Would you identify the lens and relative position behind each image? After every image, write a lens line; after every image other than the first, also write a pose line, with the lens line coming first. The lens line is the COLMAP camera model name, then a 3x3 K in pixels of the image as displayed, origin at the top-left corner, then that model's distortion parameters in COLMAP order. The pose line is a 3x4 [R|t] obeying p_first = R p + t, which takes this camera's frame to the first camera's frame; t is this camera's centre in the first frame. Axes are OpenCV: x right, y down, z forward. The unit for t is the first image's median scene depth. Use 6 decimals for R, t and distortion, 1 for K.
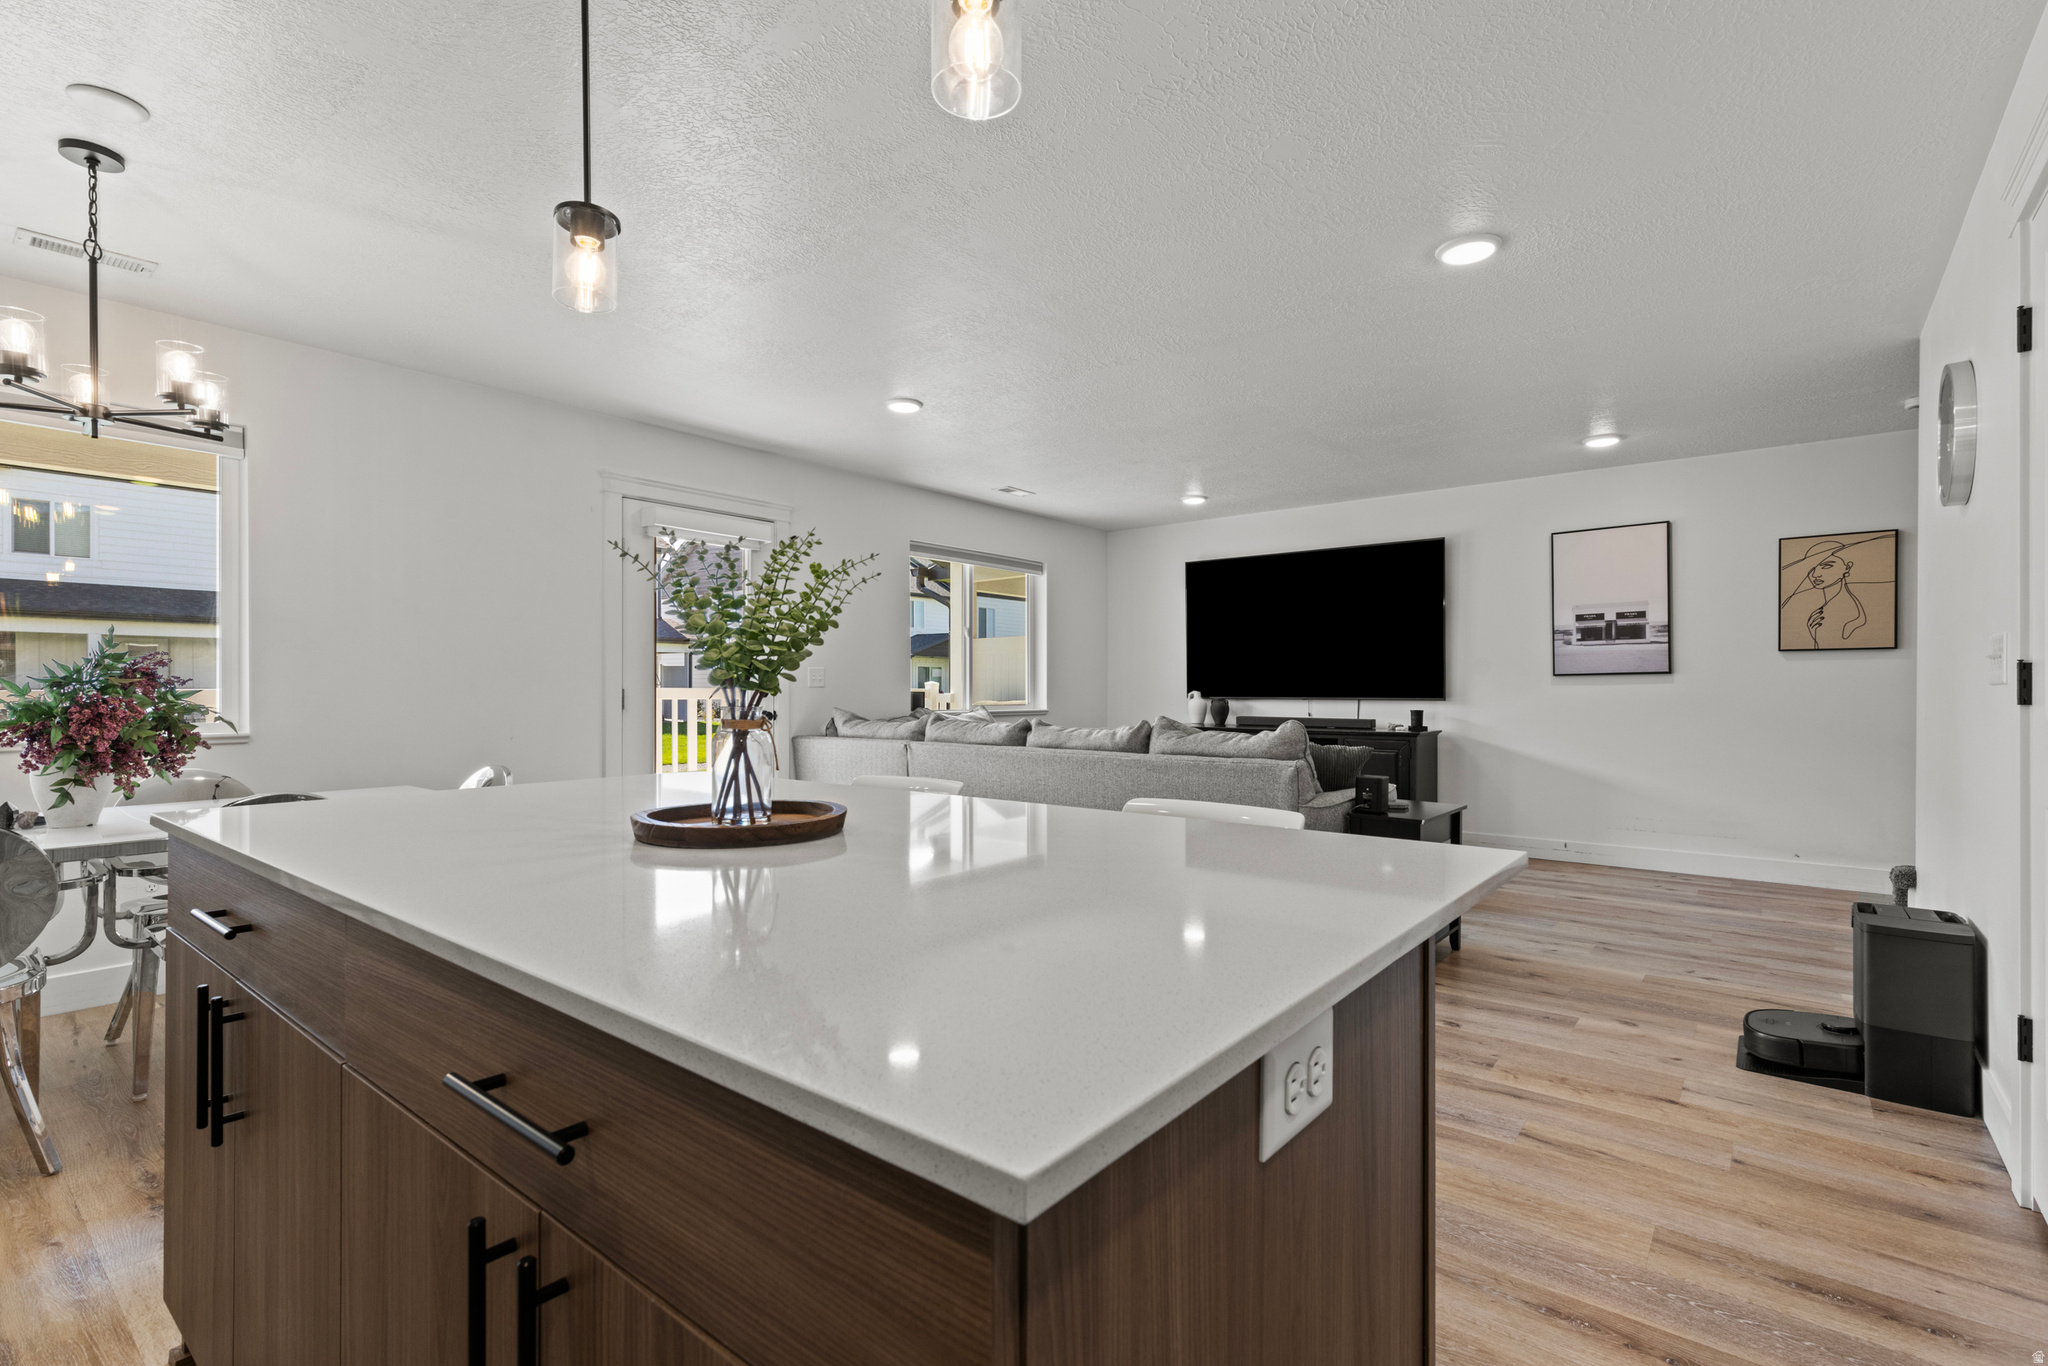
lens RADIAL K [[913.6, 0, 1024.0], [0, 913.6, 683.0], [0, 0, 1]] dist [-0.000047, -0.000172]
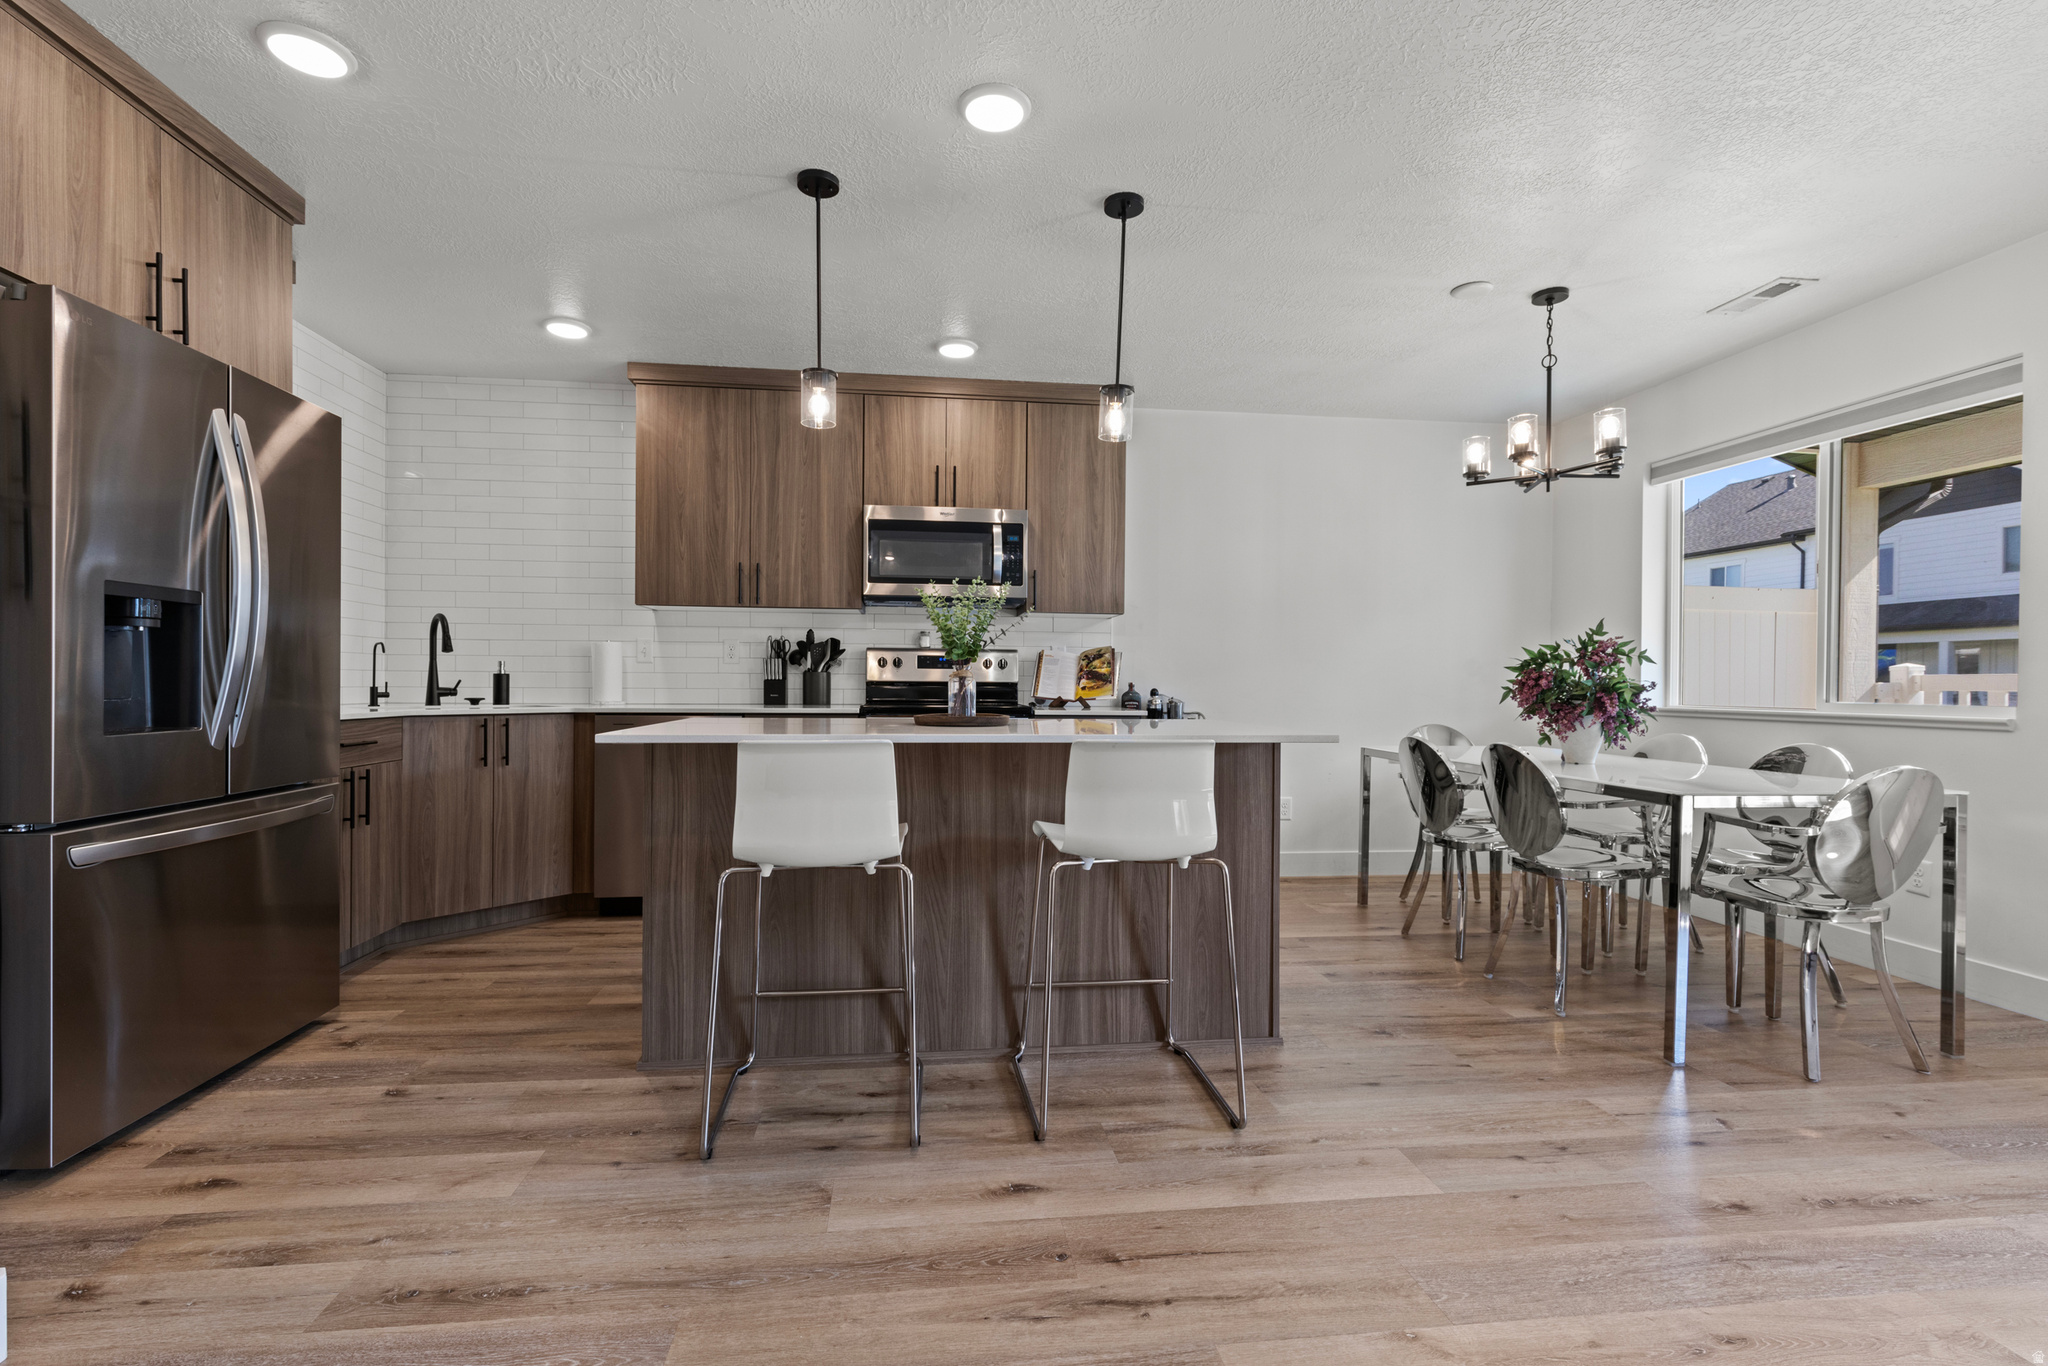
lens RADIAL K [[855.6, 0, 1016.1], [0, 855.6, 686.7], [0, 0, 1]] dist [0.004339, -0.000470]
pose [[-0.693021, 0.005936, -0.720893, 0.478454], [-0.000744, 0.999960, 0.008950, 0.023335], [0.720917, 0.006739, -0.692988, 1.086477]]
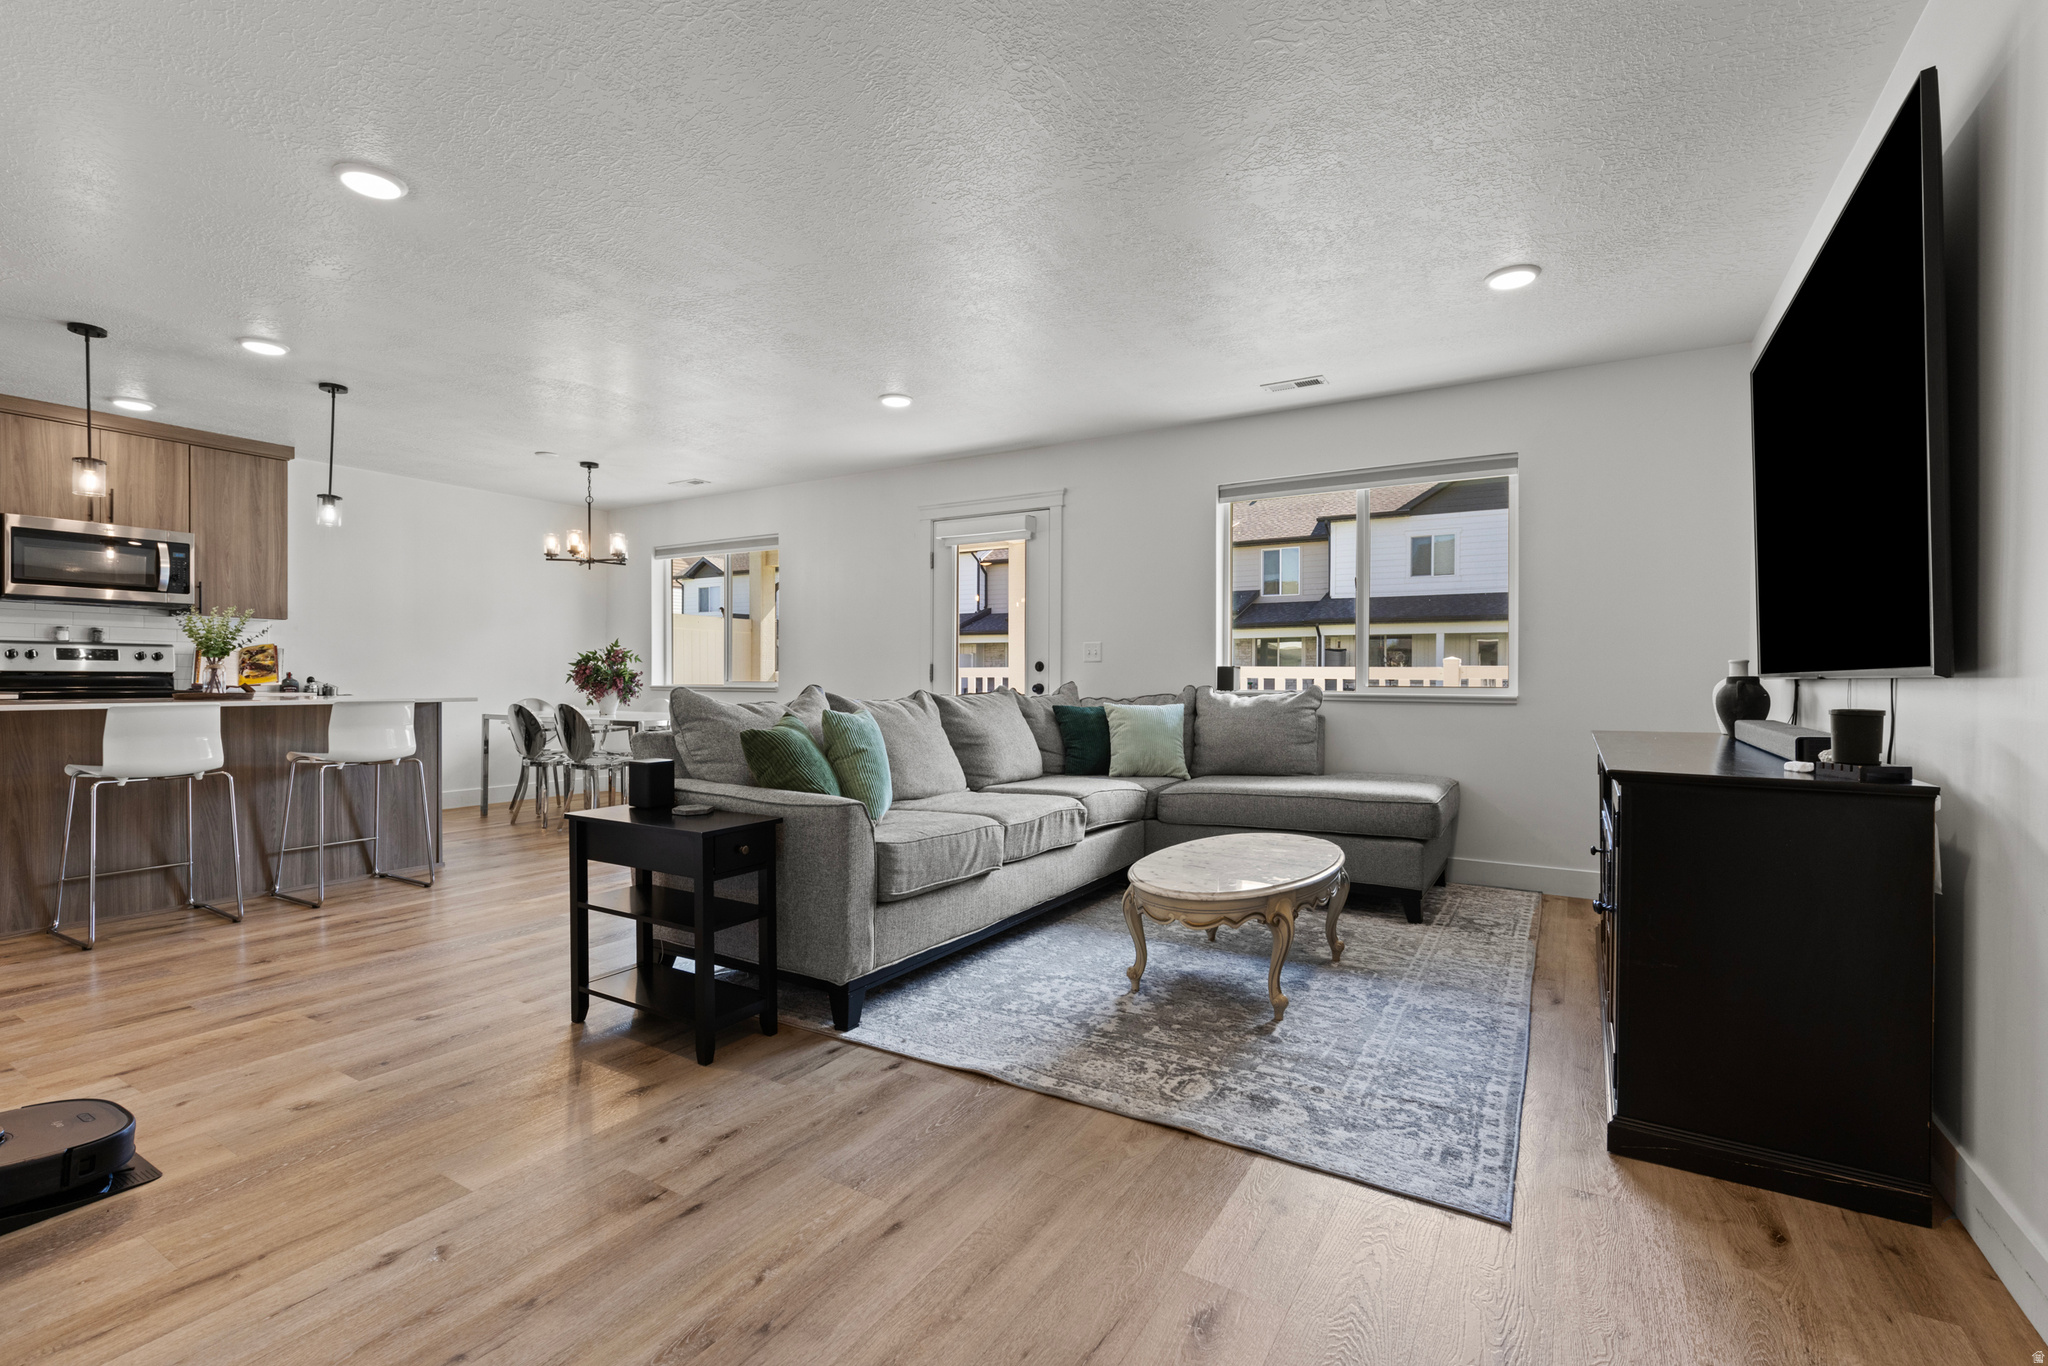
lens RADIAL K [[884.7, 0, 996.4], [0, 884.7, 681.6], [0, 0, 1]] dist [0.004859, -0.000293]
pose [[0.159239, 0.014136, -0.987139, 1.449529], [-0.002805, 0.999900, 0.013866, 0.019081], [0.987236, 0.000561, 0.159263, 1.433368]]
